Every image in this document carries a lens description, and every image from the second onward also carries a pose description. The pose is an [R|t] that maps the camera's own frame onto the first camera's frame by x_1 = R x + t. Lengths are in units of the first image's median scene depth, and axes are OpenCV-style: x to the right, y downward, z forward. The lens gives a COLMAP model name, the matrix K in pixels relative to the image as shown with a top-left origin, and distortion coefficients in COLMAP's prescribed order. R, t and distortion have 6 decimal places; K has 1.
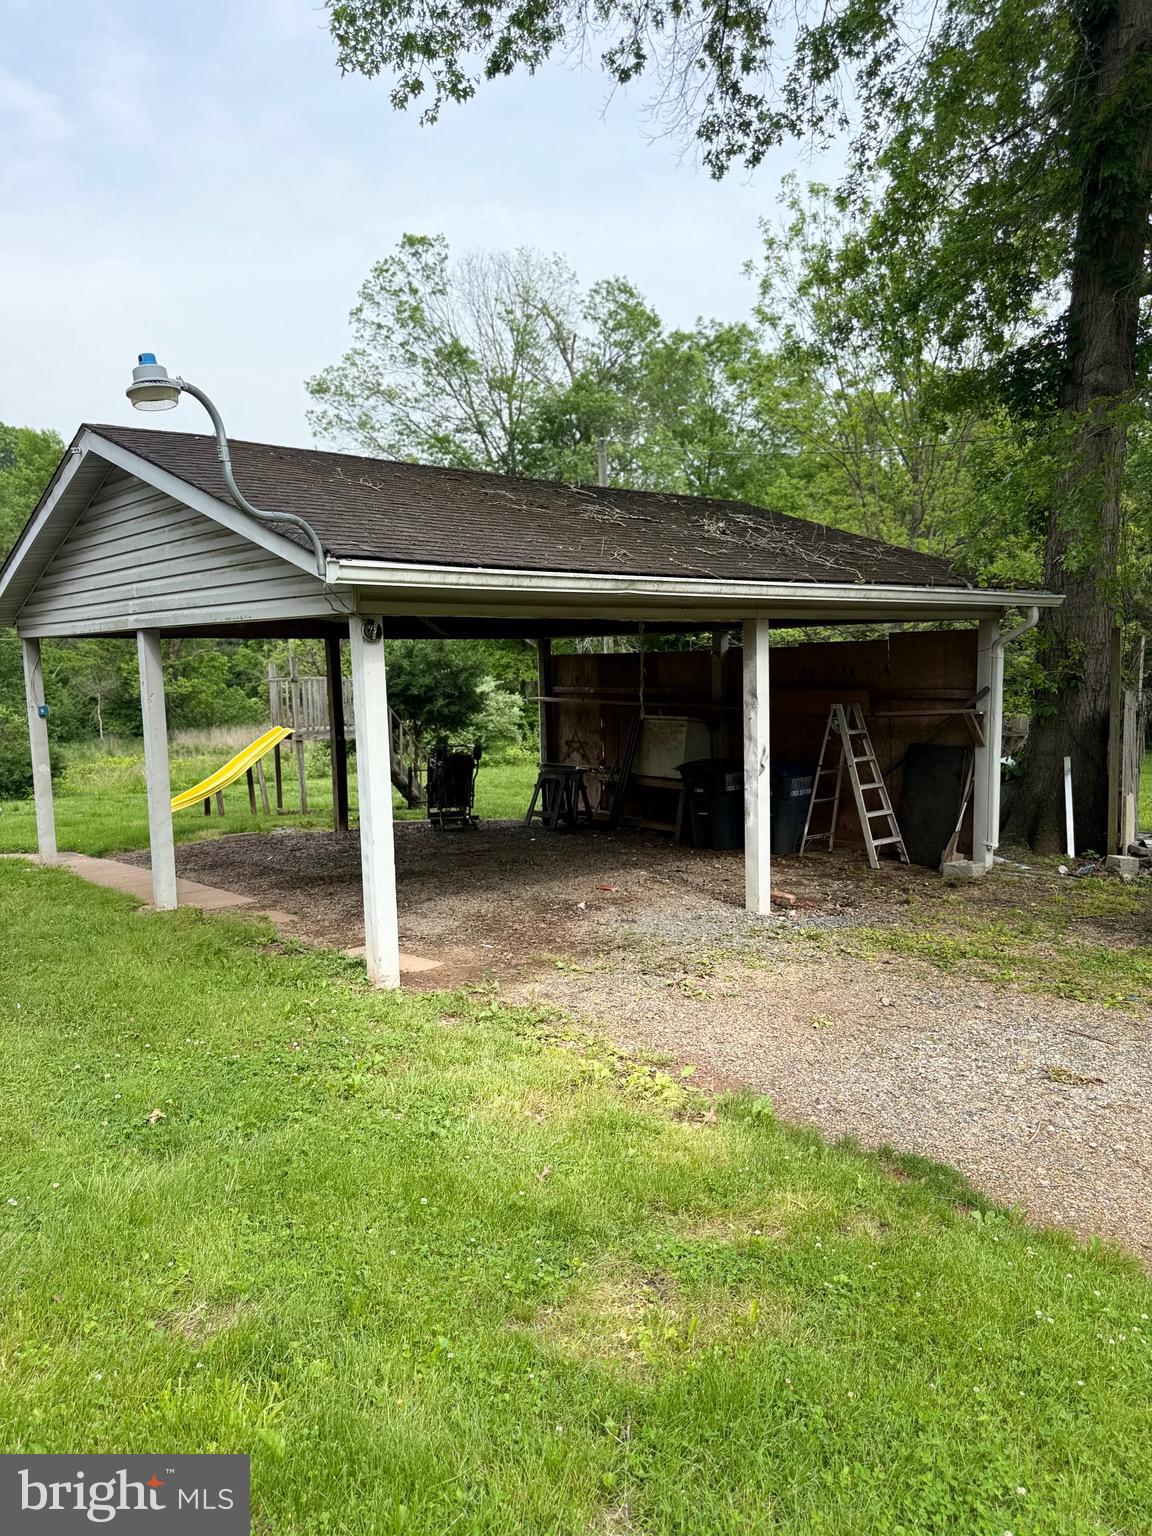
lens RADIAL K [[1084.8, 0, 555.5], [0, 1084.8, 796.8], [0, 0, 1]] dist [0.055949, -0.067518]
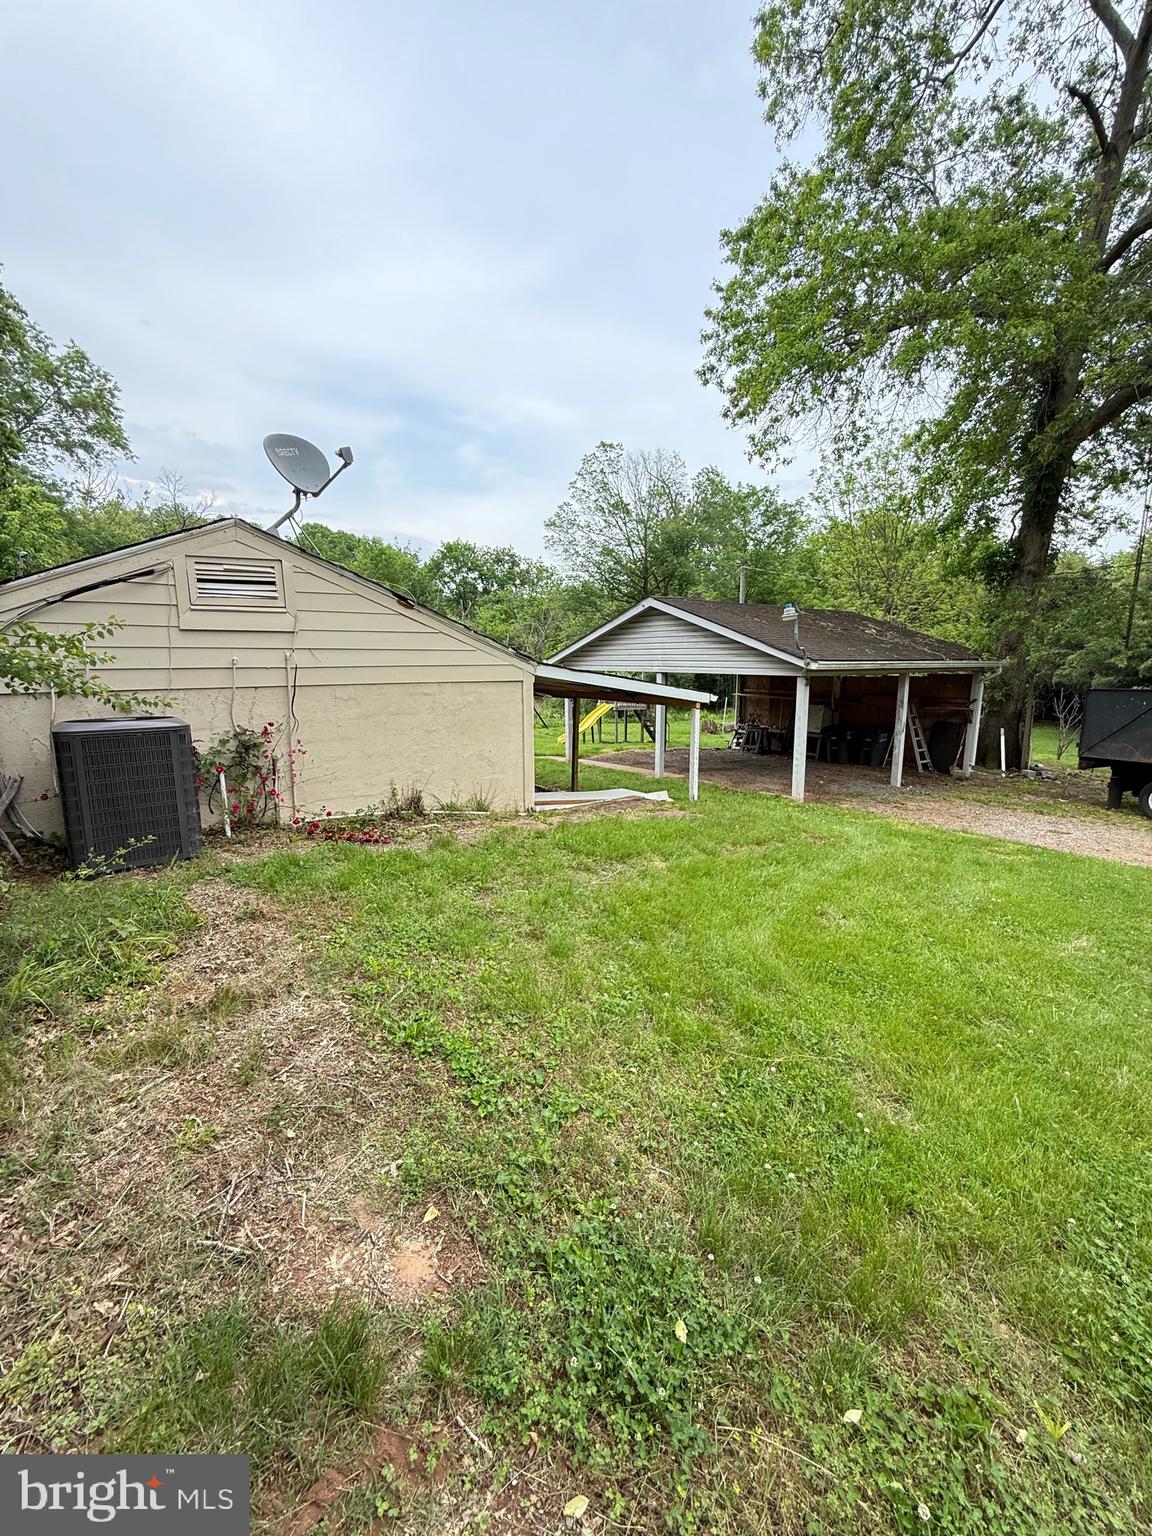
lens RADIAL K [[613.6, 0, 568.1], [0, 613.6, 774.5], [0, 0, 1]] dist [-0.001867, 0.001214]
pose [[0.997746, 0.030022, -0.060006, -0.378384], [-0.026290, 0.997727, 0.062038, 0.005426], [0.061733, -0.060321, 0.996268, -0.378754]]
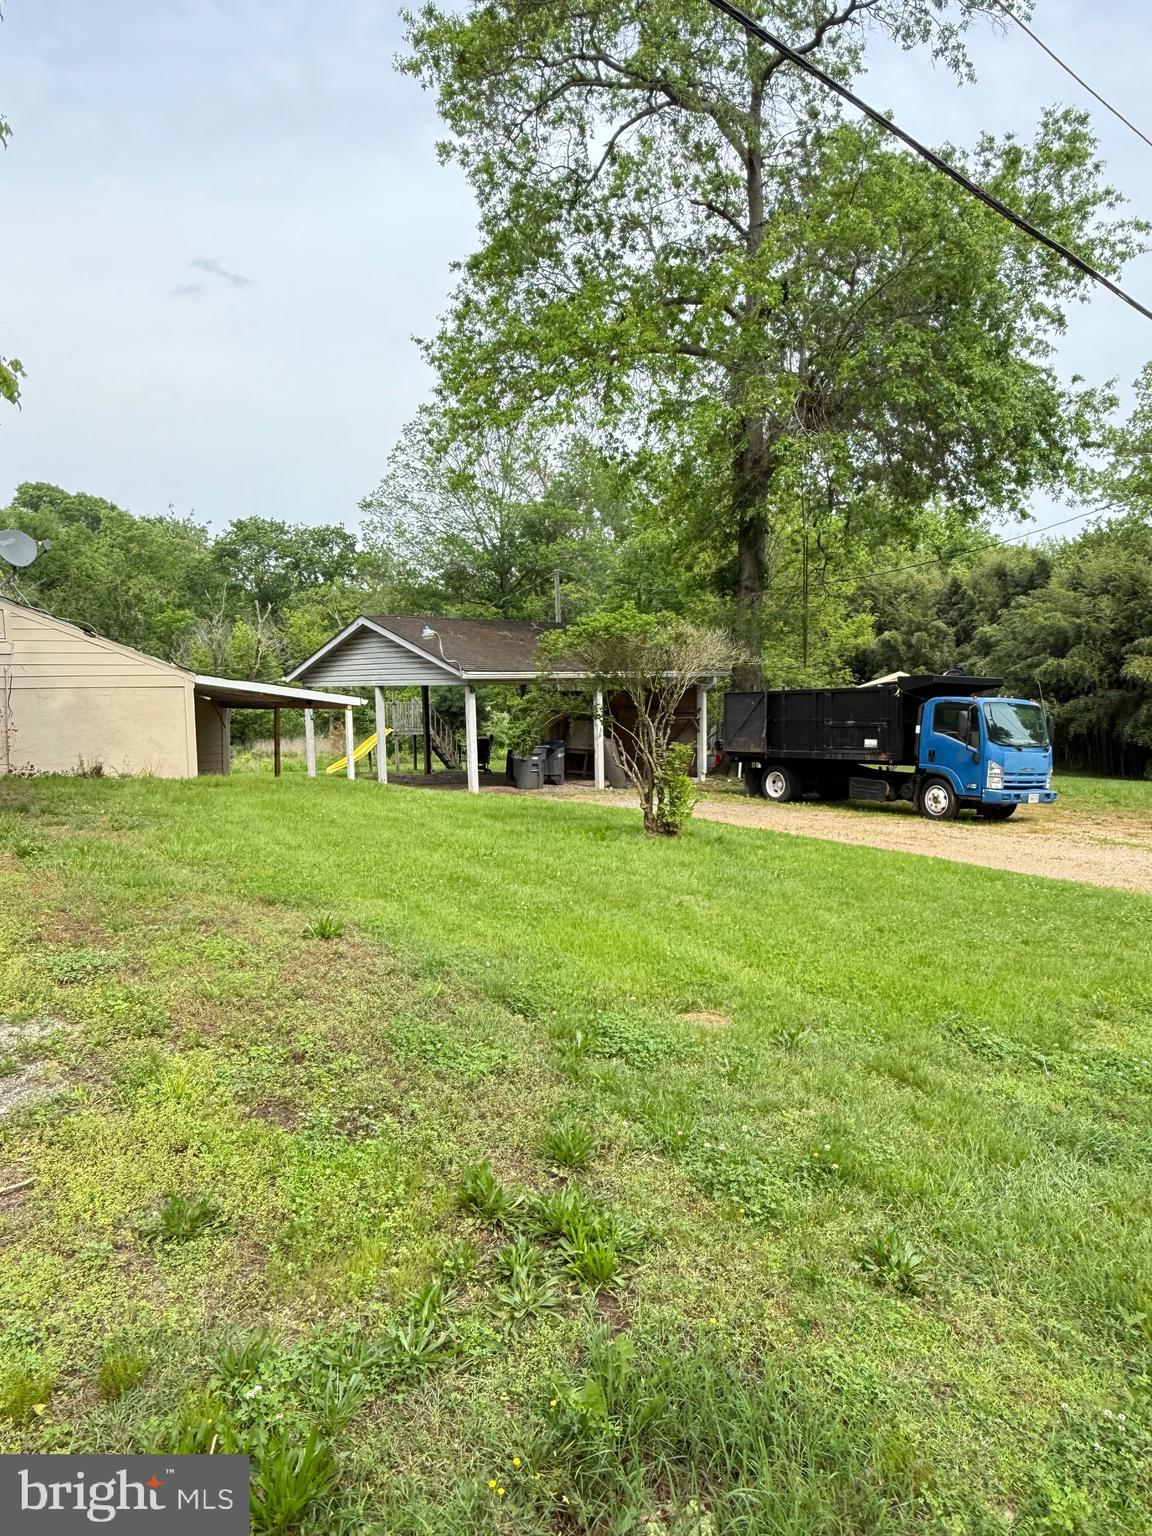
lens RADIAL K [[1001.7, 0, 580.2], [0, 1001.7, 771.1], [0, 0, 1]] dist [0.004920, 0.001137]
pose [[0.998949, 0.001150, 0.045813, 0.014013], [0.000674, 0.999208, -0.039784, 0.121905], [-0.045822, 0.039773, 0.998158, -1.156010]]
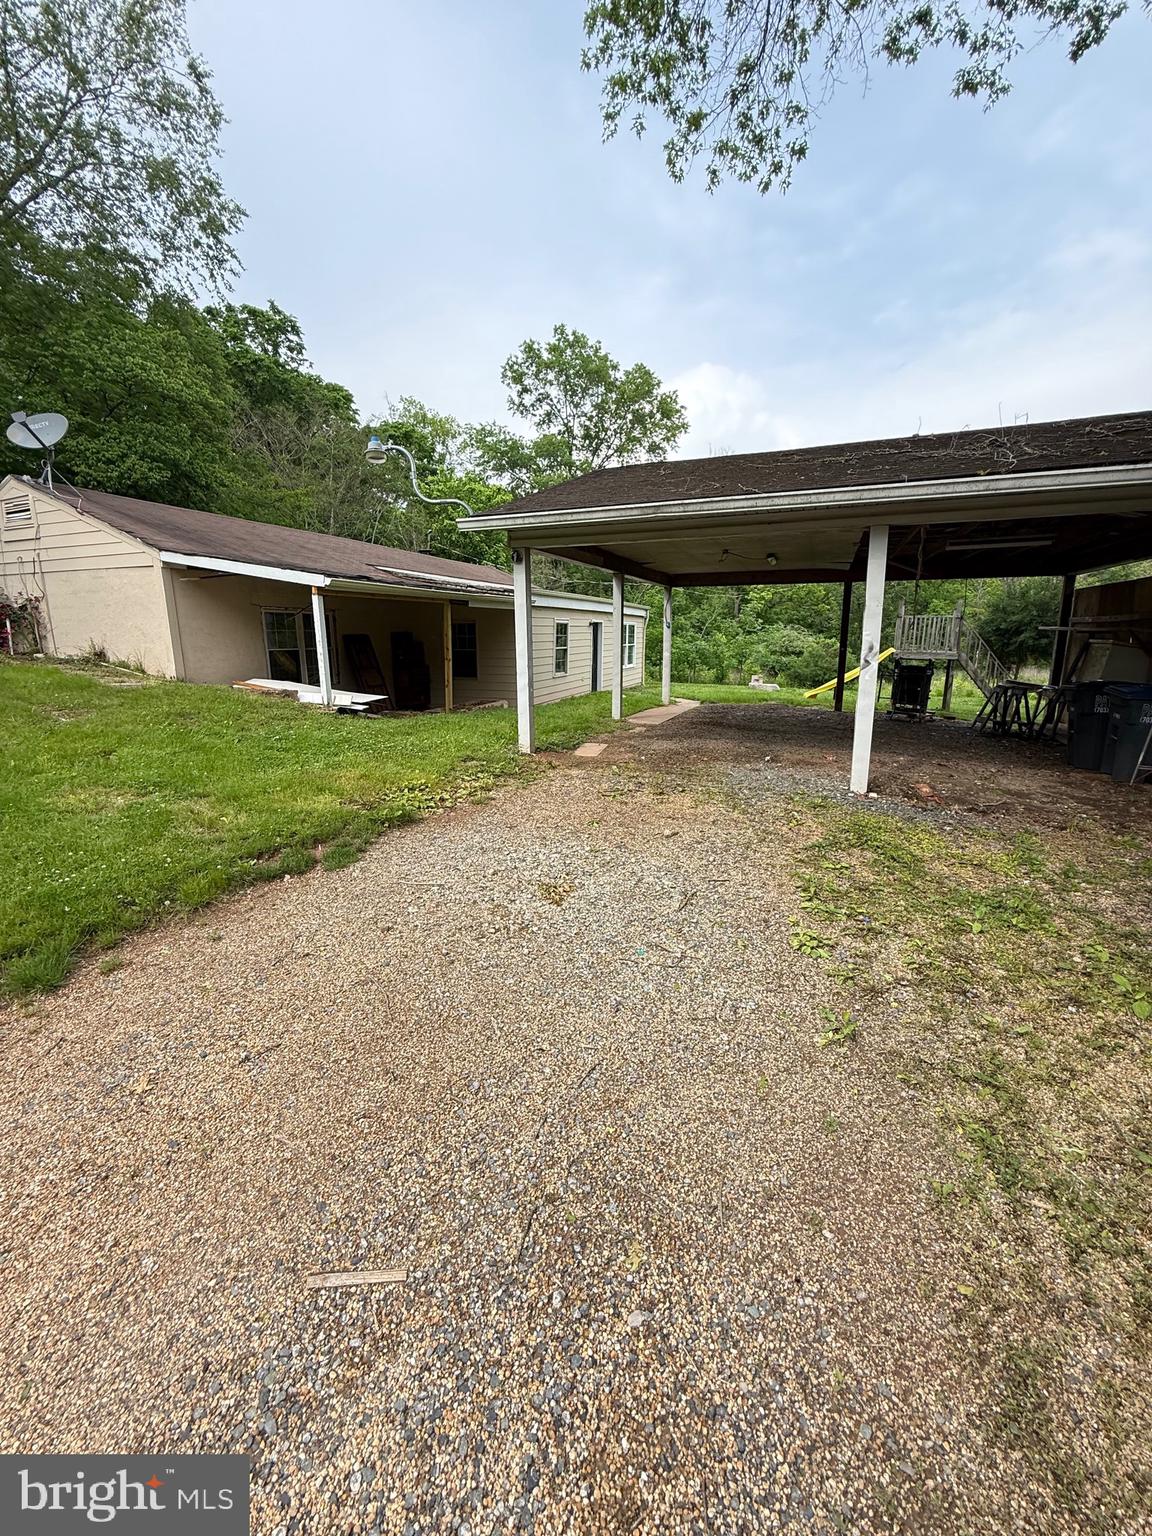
lens RADIAL K [[613.6, 0, 576.3], [0, 613.6, 769.8], [0, 0, 1]] dist [-0.001867, 0.001214]
pose [[0.481289, 0.210033, -0.851027, 0.453719], [-0.116551, 0.977582, 0.175353, 0.003176], [0.868779, 0.014793, 0.494979, 0.305383]]
